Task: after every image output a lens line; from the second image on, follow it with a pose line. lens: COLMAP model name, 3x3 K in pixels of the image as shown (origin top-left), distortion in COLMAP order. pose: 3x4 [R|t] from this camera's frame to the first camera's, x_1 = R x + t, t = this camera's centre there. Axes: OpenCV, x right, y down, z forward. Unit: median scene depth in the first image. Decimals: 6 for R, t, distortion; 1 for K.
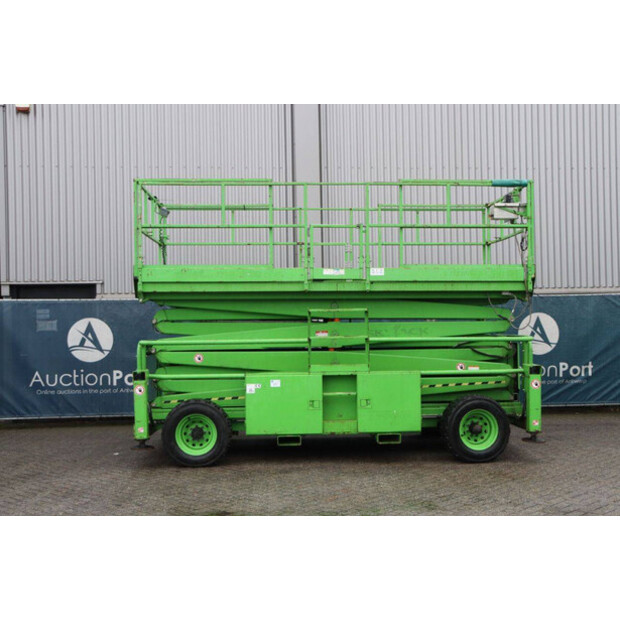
lens RADIAL K [[788.8, 0, 307.0], [0, 788.8, 312.5], [0, 0, 1]] dist [0.022928, 0.000000]
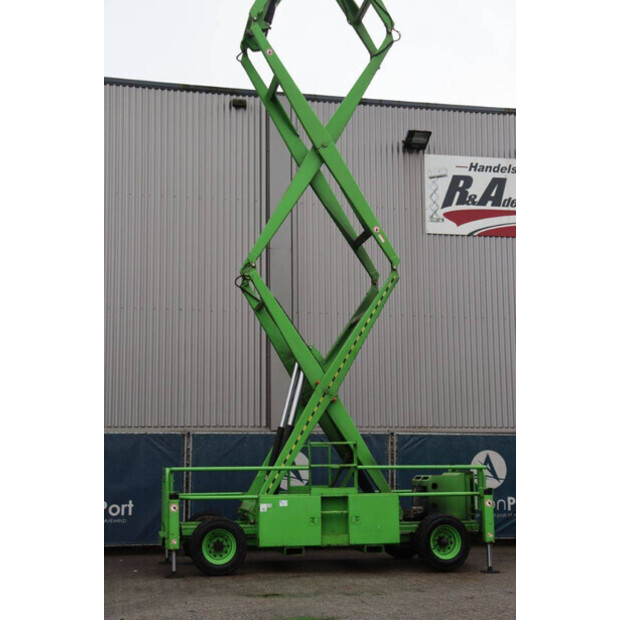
lens RADIAL K [[1073.5, 0, 315.9], [0, 1073.5, 308.0], [0, 0, 1]] dist [0.219101, 0.000000]
pose [[0.990672, 0.027435, 0.133477, -0.220155], [-0.009586, 0.991128, -0.132564, 0.011039], [-0.135929, 0.130048, 0.982146, -0.691388]]
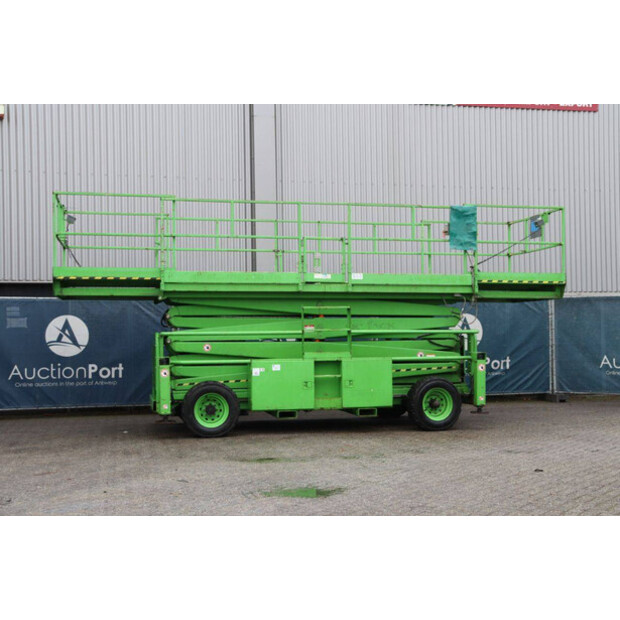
lens RADIAL K [[902.3, 0, 304.8], [0, 902.3, 311.2], [0, 0, 1]] dist [0.087531, 0.000000]
pose [[0.985790, 0.007311, 0.167826, -0.226052], [-0.005589, 0.999927, -0.010732, 0.017797], [-0.167892, 0.009641, 0.985758, -0.365143]]
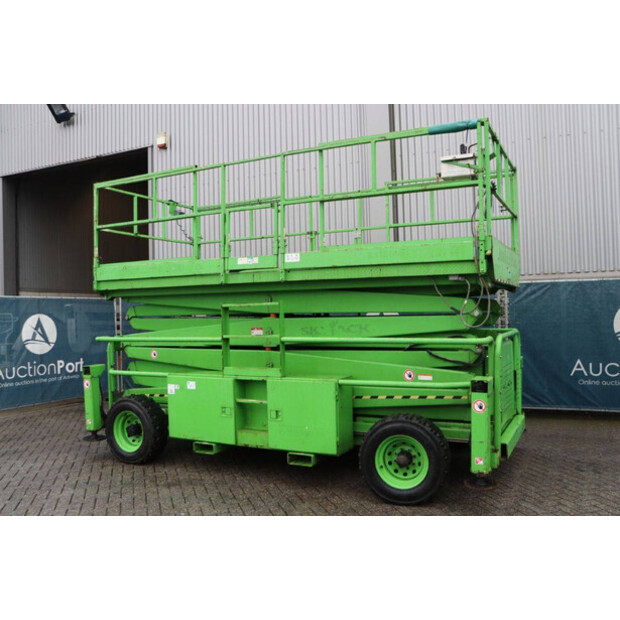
lens RADIAL K [[567.1, 0, 310.3], [0, 567.1, 312.2], [0, 0, 1]] dist [-0.085466, 0.000000]
pose [[0.866907, -0.007193, -0.498418, 0.403215], [0.021100, 0.999529, 0.022273, -0.007251], [0.498023, -0.029825, 0.866651, 0.491980]]
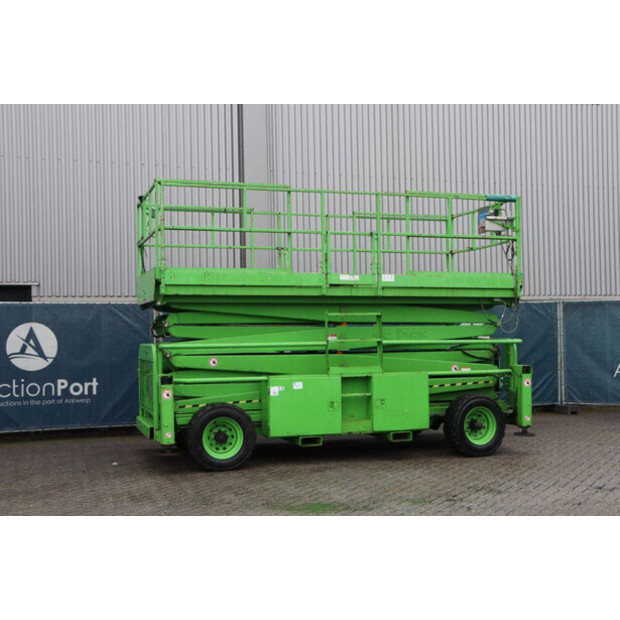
lens RADIAL K [[866.5, 0, 309.2], [0, 866.5, 311.3], [0, 0, 1]] dist [0.079557, 0.000000]
pose [[0.966233, 0.006326, 0.257591, -0.310400], [-0.003132, 0.999913, -0.012808, 0.007939], [-0.257649, 0.011569, 0.966169, -0.088266]]
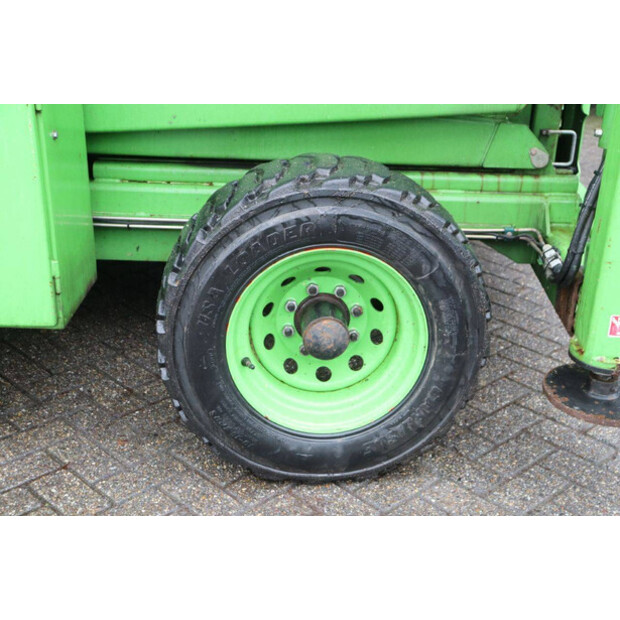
lens RADIAL K [[902.3, 0, 310.0], [0, 902.3, 310.2], [0, 0, 1]] dist [0.087531, 0.000000]
pose [[0.995826, 0.067338, -0.061606, 0.223208], [-0.035720, 0.908719, 0.415877, 0.044939], [0.083987, -0.411941, 0.907332, 0.784397]]
